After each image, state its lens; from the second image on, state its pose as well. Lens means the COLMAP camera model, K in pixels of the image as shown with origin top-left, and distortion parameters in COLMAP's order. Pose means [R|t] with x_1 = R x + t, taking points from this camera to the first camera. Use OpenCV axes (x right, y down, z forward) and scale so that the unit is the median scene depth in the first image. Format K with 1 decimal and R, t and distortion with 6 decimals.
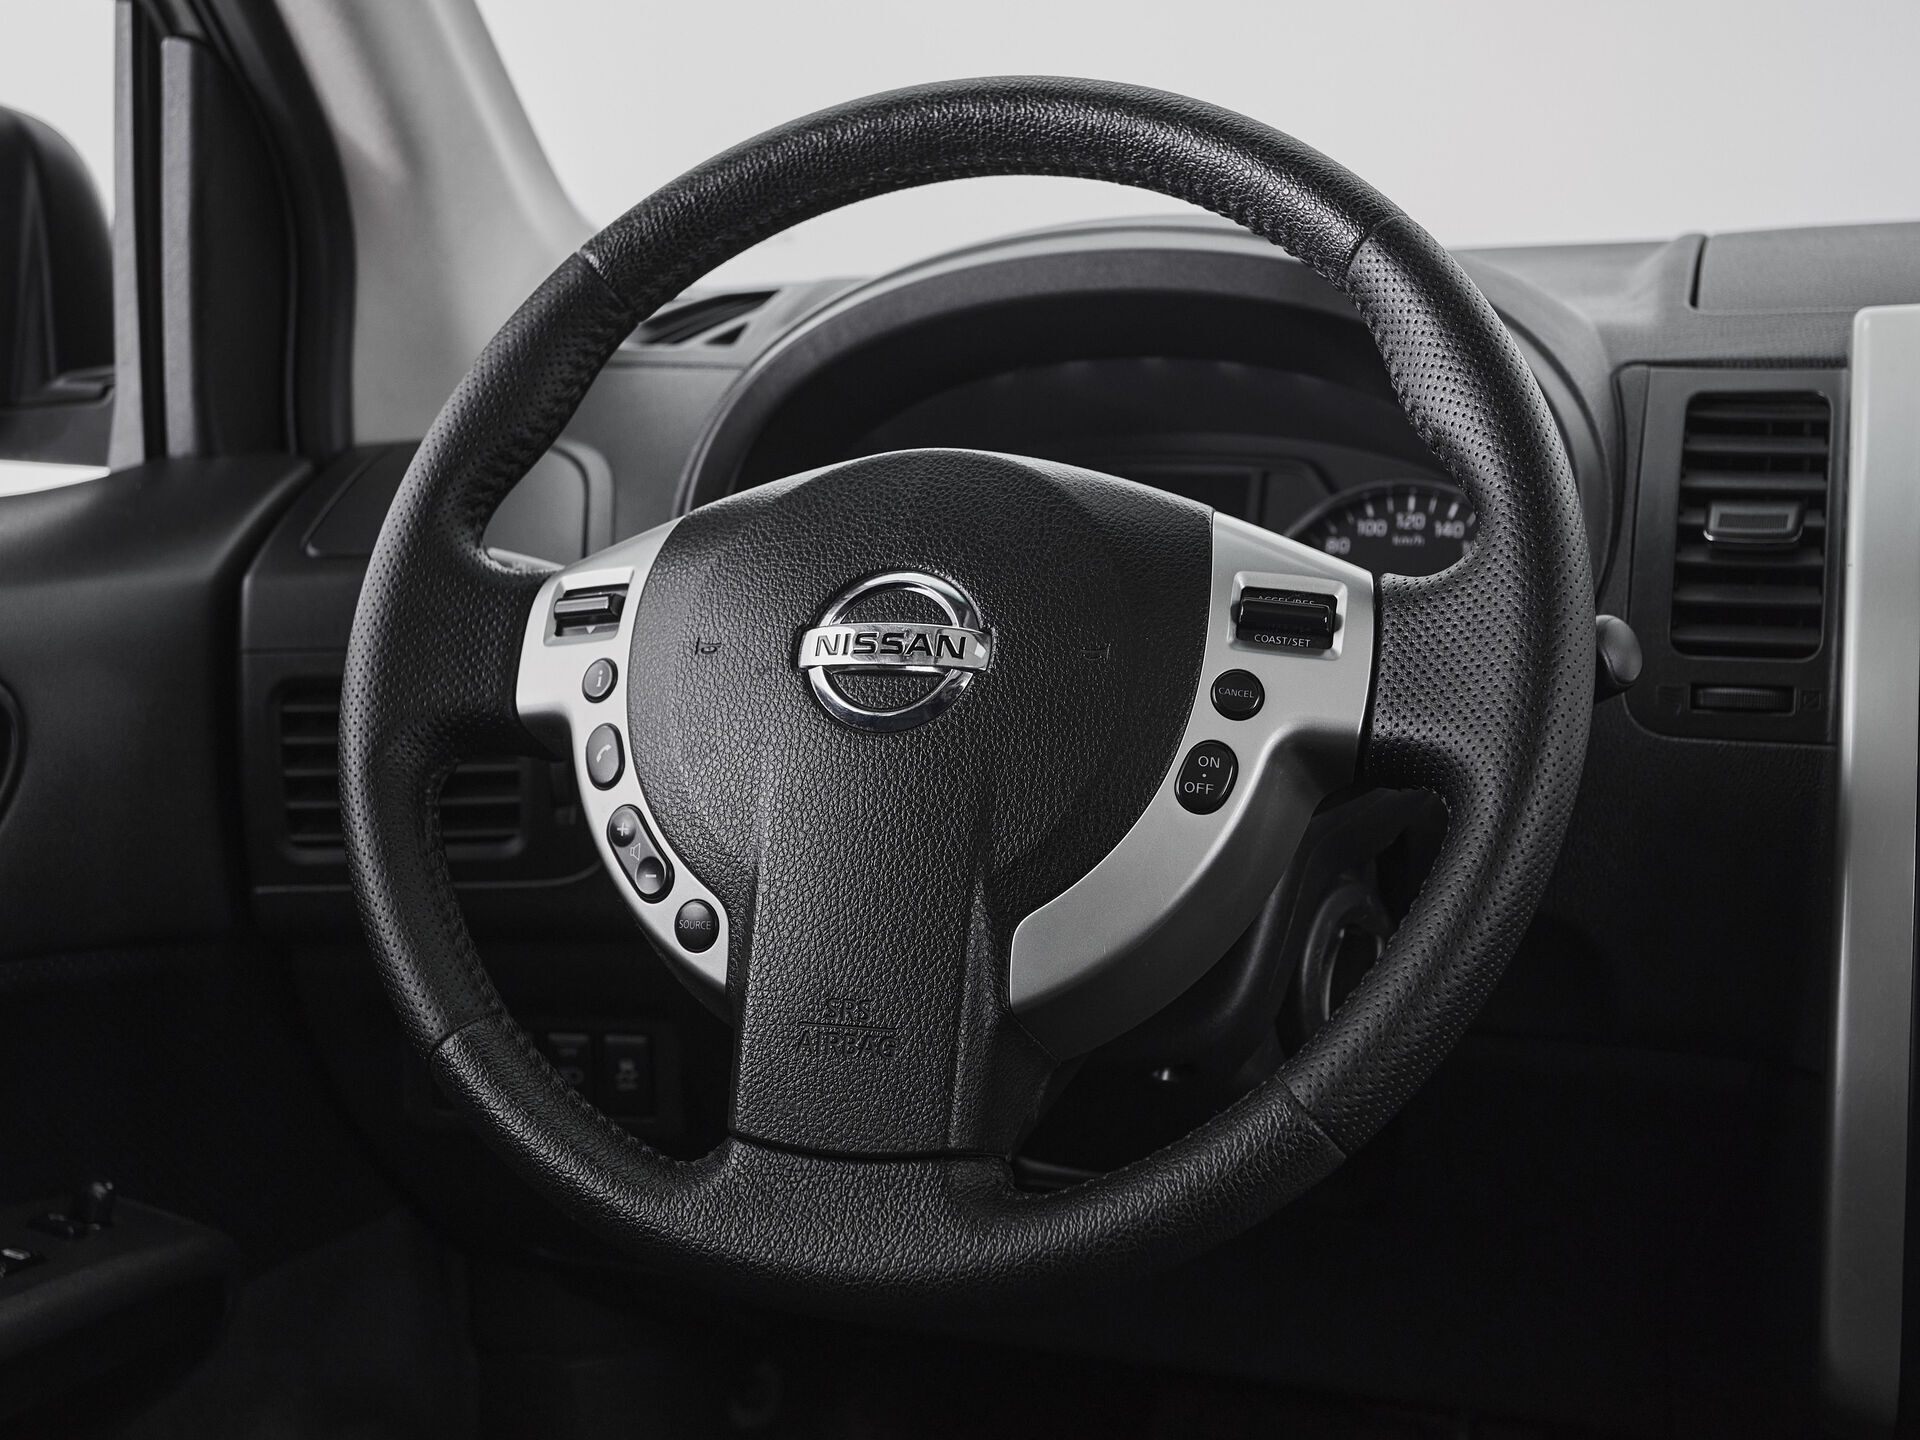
lens RADIAL K [[2517.4, 0, 868.2], [0, 2517.4, 665.5], [0, 0, 1]] dist [0.020549, 0.000000]
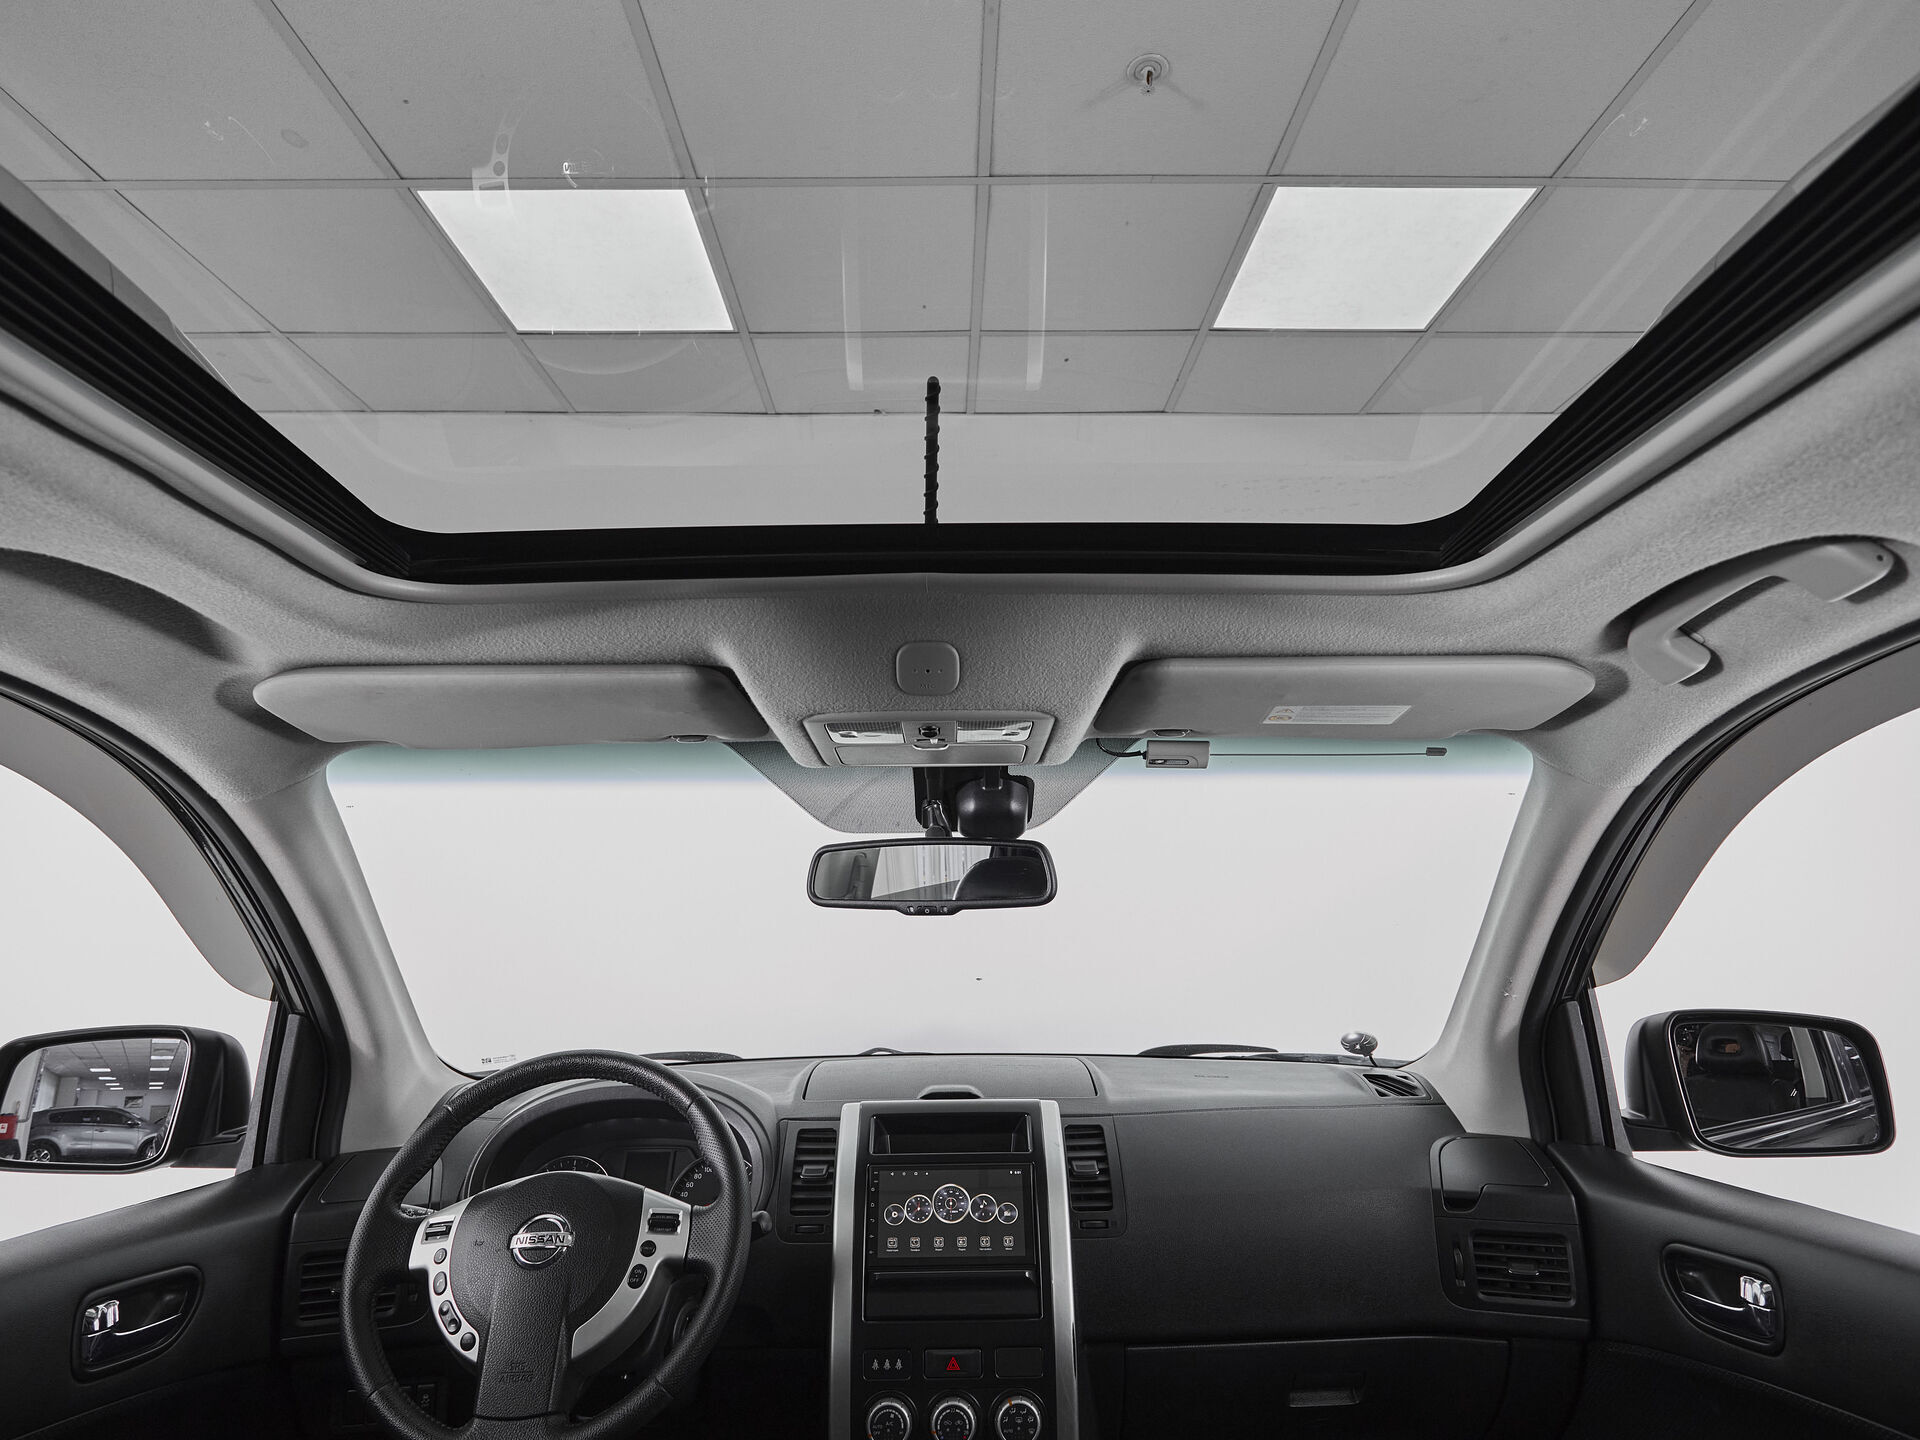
lens RADIAL K [[1084.2, 0, 944.9], [0, 1084.2, 761.7], [0, 0, 1]] dist [0.006810, -0.003946]
pose [[0.940755, 0.065929, 0.332615, -0.007062], [0.050226, 0.943003, -0.328973, -0.097146], [-0.335346, 0.326189, 0.883824, -0.594639]]
